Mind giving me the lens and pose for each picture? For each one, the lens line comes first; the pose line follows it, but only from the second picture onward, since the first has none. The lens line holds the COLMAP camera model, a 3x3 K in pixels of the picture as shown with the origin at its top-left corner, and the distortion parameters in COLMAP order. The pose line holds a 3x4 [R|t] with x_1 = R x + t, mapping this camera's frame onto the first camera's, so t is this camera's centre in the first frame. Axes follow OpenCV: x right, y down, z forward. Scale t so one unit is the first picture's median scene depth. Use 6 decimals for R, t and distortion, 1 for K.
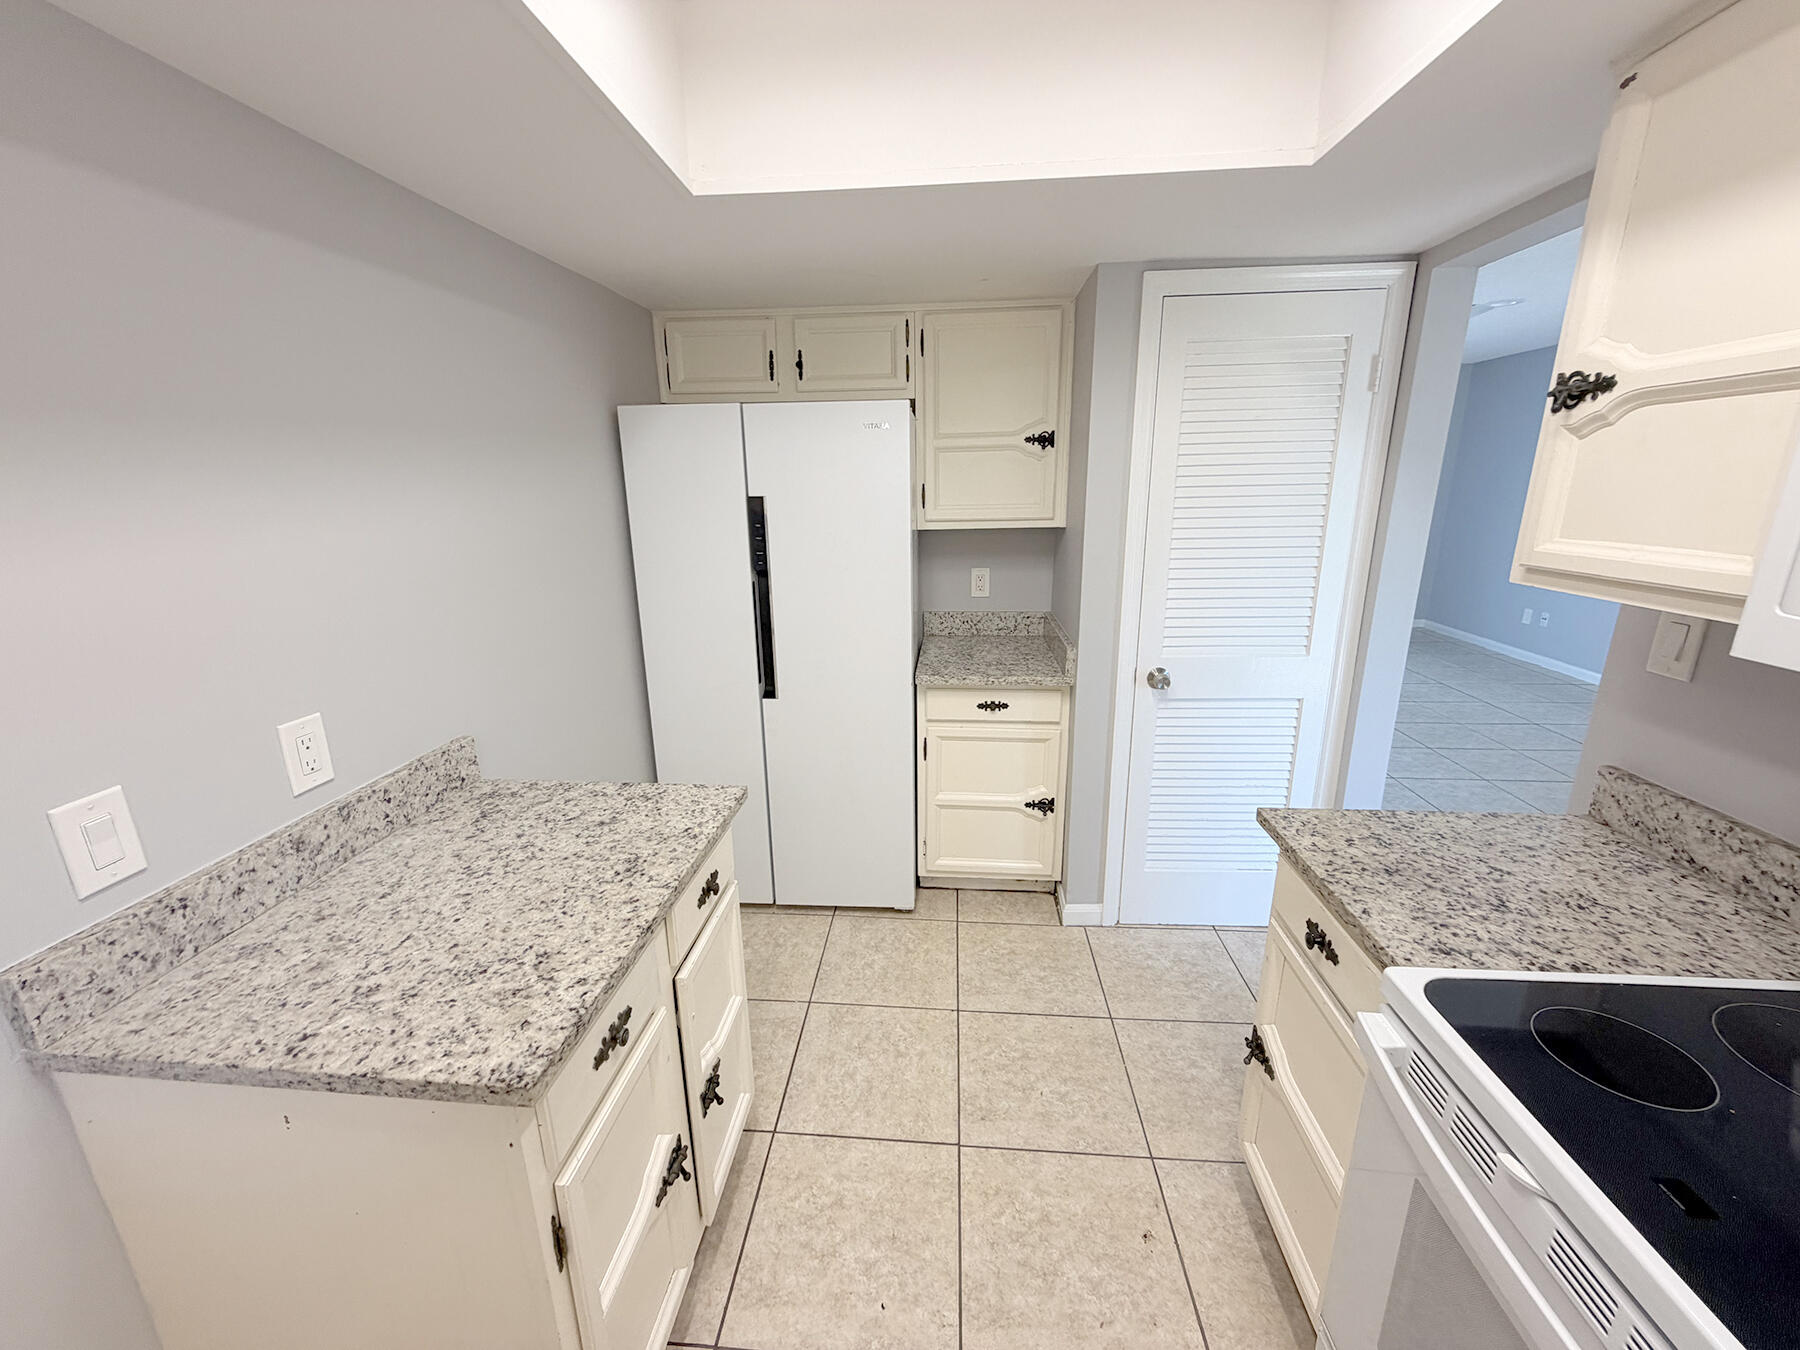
lens RADIAL K [[715.1, 0, 892.6], [0, 715.1, 673.9], [0, 0, 1]] dist [-0.002458, -0.000023]
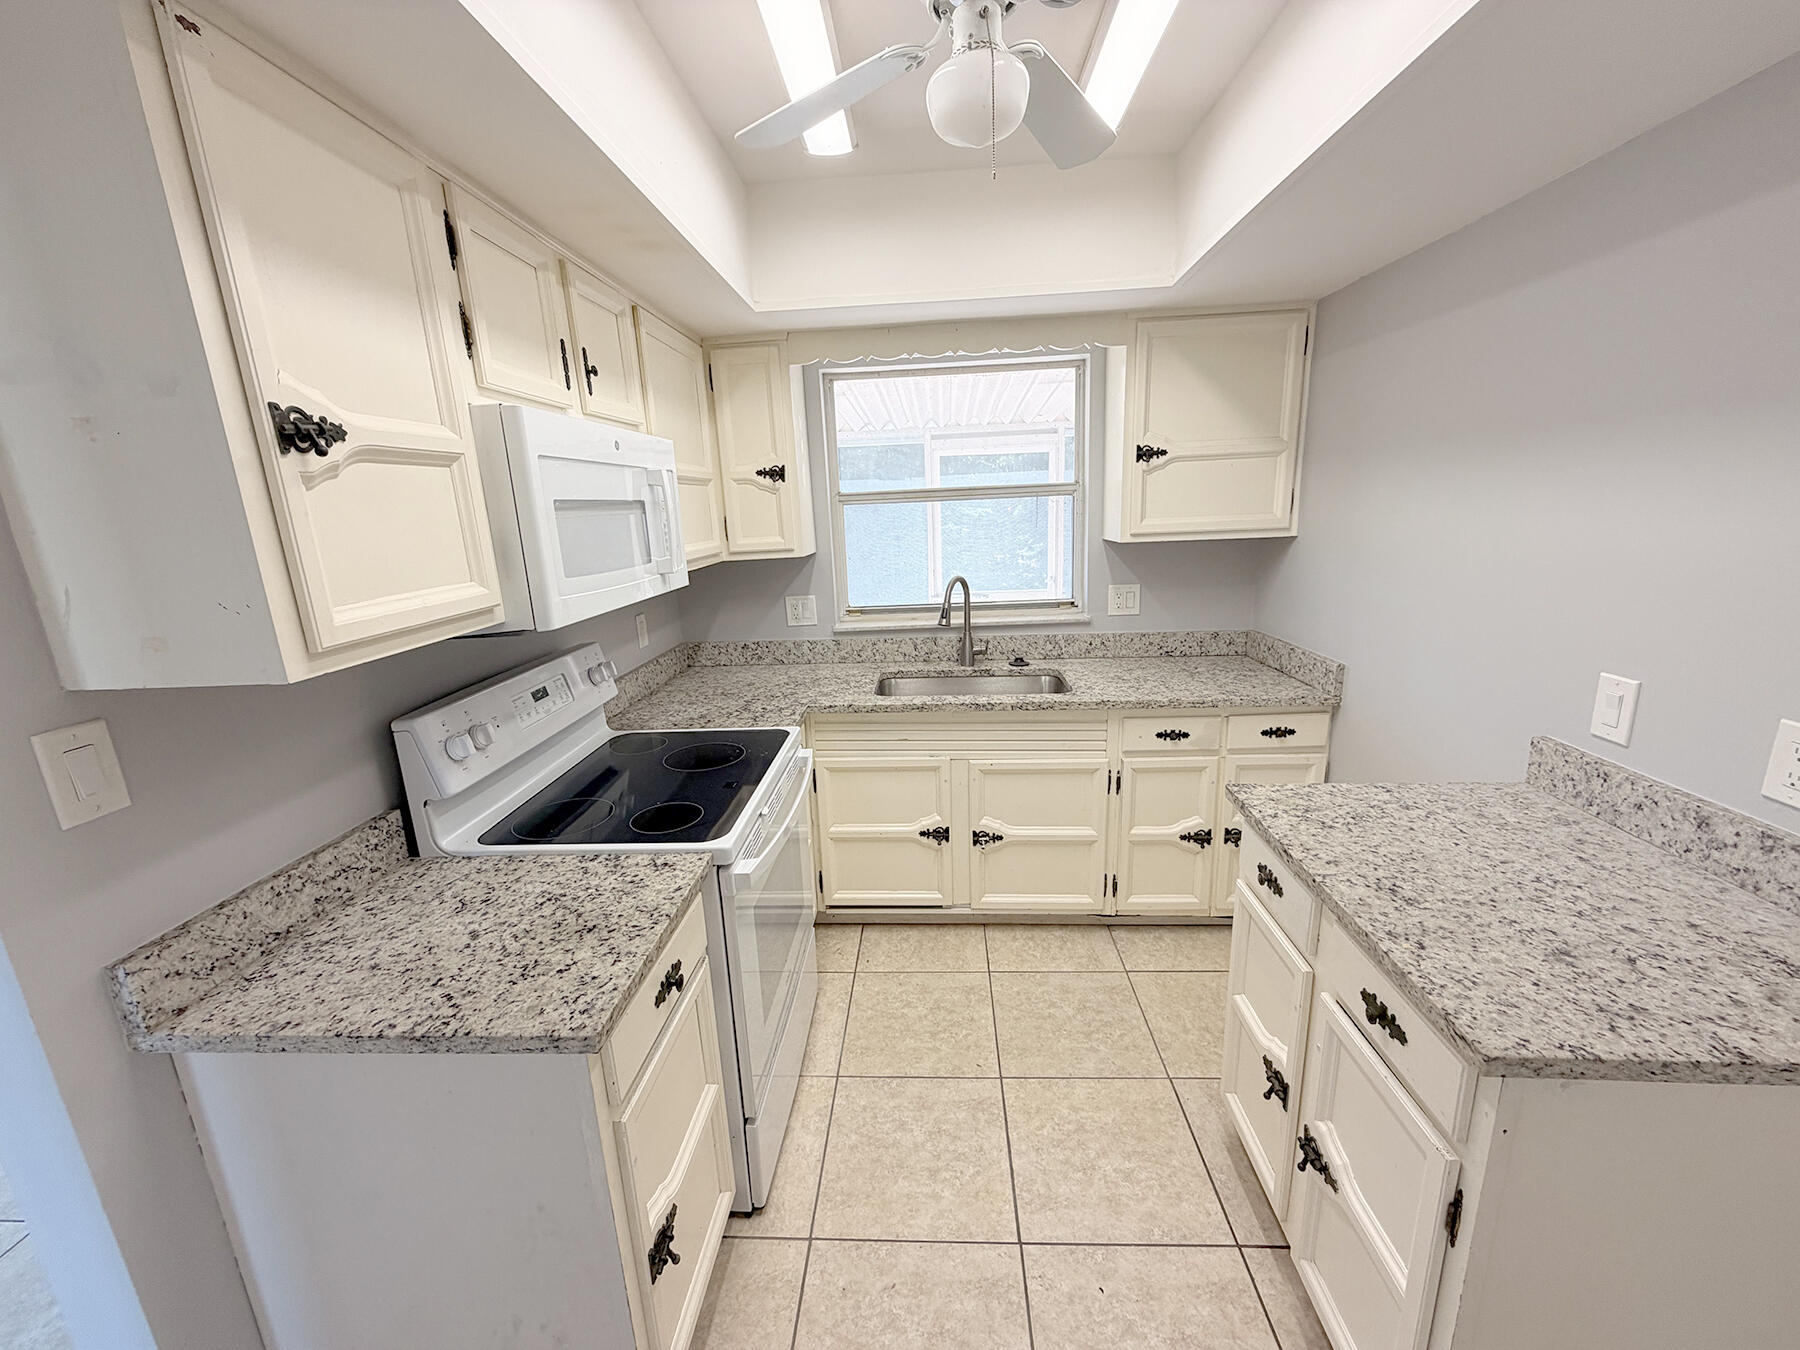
lens RADIAL K [[715.1, 0, 894.7], [0, 715.1, 675.6], [0, 0, 1]] dist [-0.002458, -0.000023]
pose [[-0.997946, 0.062887, -0.012198, 0.293198], [0.049163, 0.873955, 0.483514, -0.486502], [0.041067, 0.481921, -0.875252, 1.777622]]
